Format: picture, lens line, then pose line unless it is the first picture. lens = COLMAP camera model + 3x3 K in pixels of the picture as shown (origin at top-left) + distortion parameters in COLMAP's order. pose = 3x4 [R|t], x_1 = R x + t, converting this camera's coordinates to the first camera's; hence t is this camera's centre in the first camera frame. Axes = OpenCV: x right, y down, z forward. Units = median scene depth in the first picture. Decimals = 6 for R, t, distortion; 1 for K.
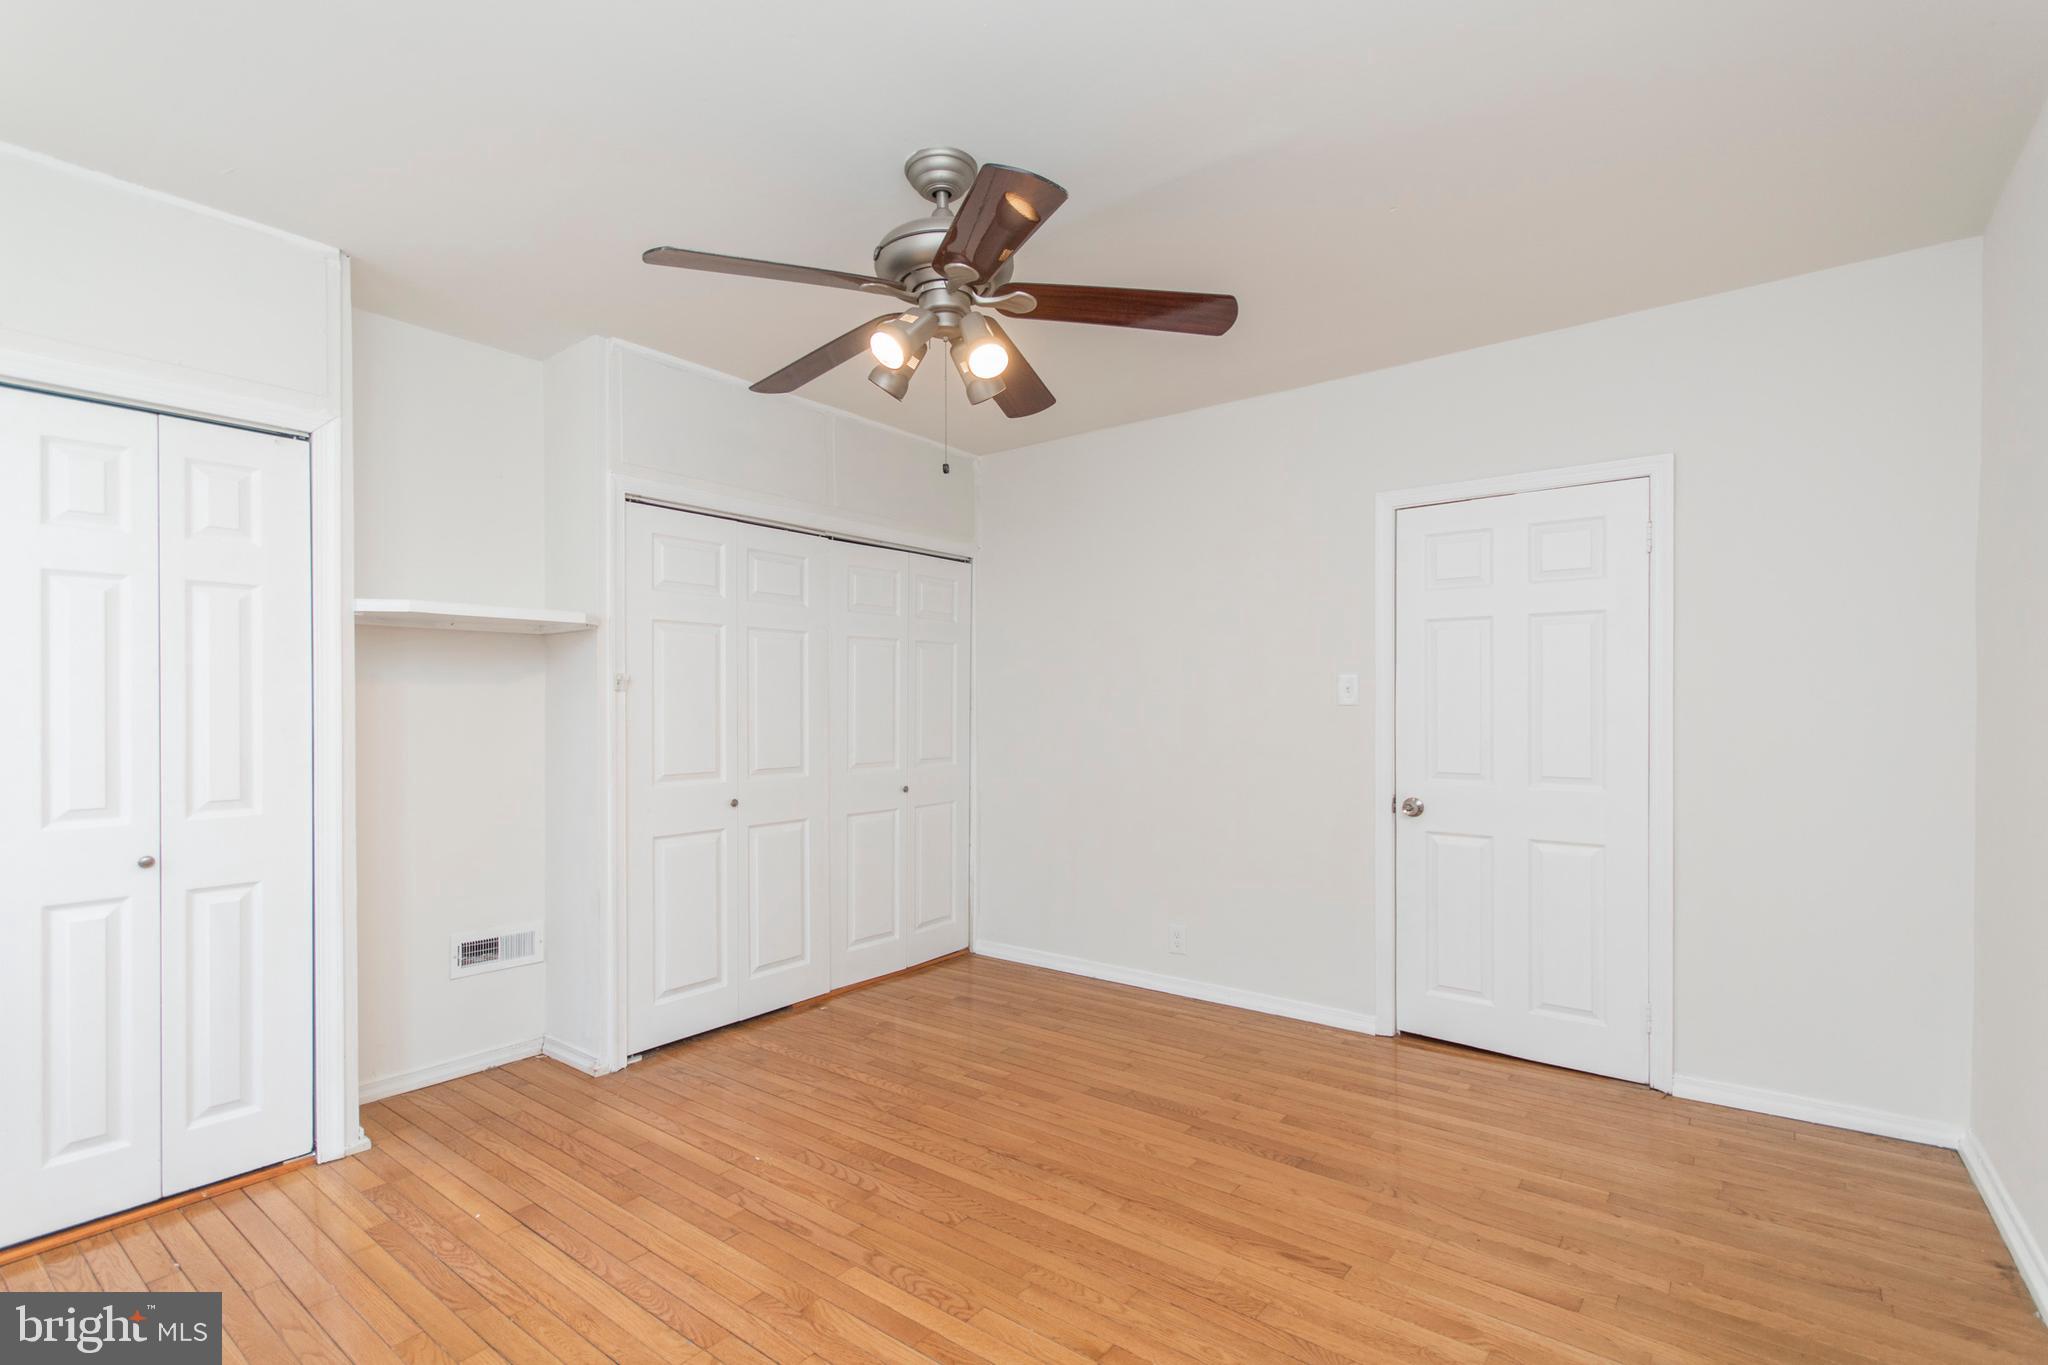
lens RADIAL K [[907.9, 0, 1001.4], [0, 907.9, 679.0], [0, 0, 1]] dist [0.000979, 0.000171]
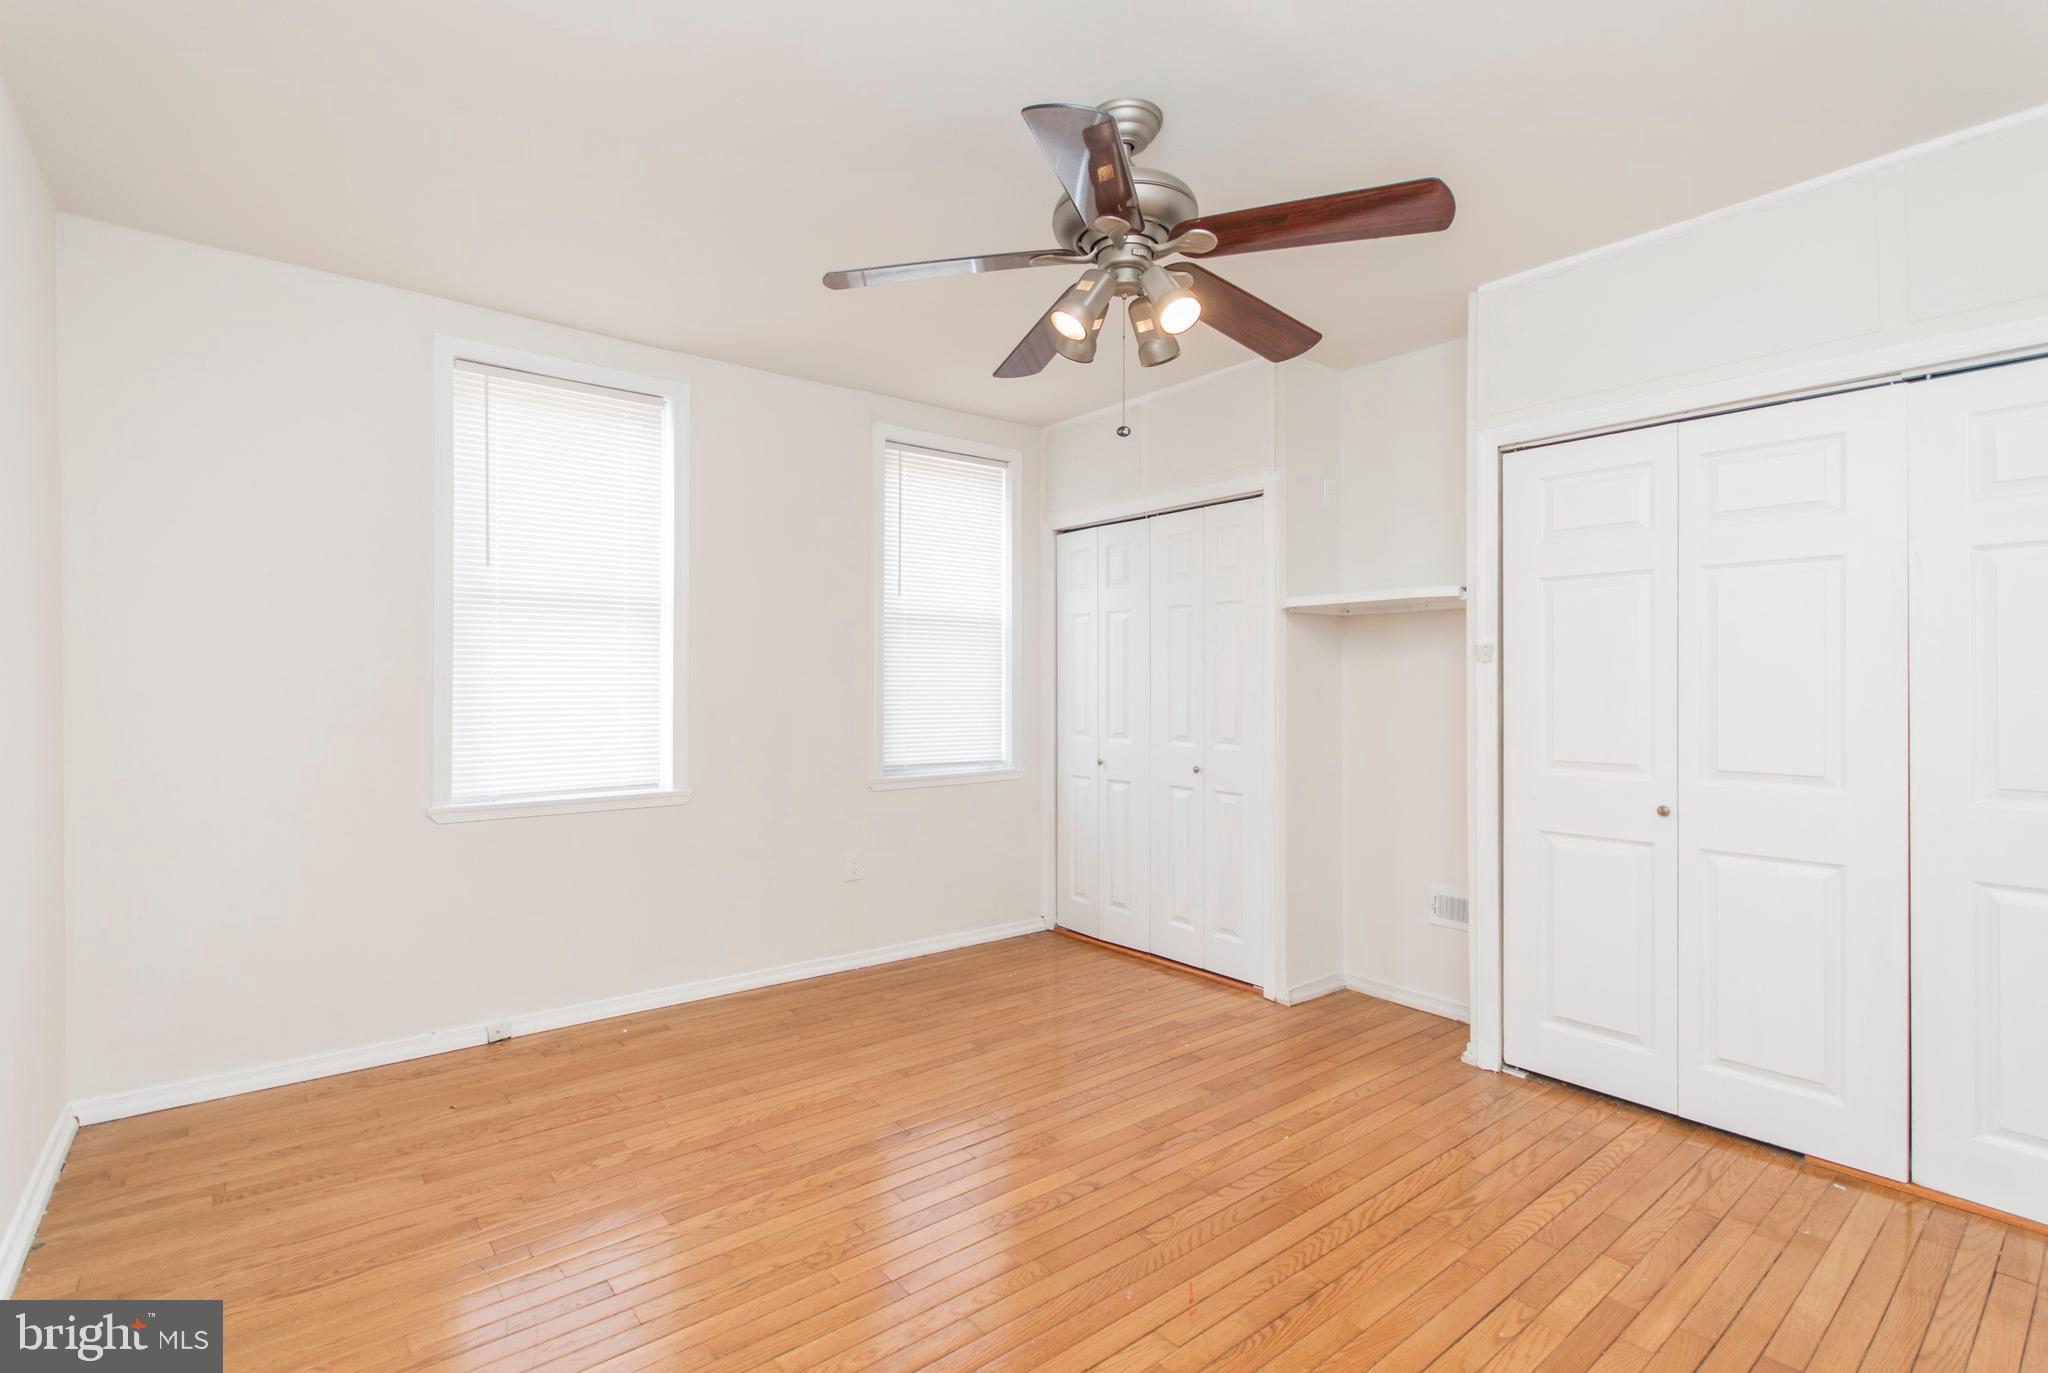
lens RADIAL K [[907.9, 0, 1001.4], [0, 907.9, 683.0], [0, 0, 1]] dist [0.000979, 0.000171]
pose [[-0.188605, -0.005446, -0.982038, 0.733914], [0.022088, 0.999708, -0.009786, 0.044223], [0.981805, -0.023537, -0.188429, 0.880863]]
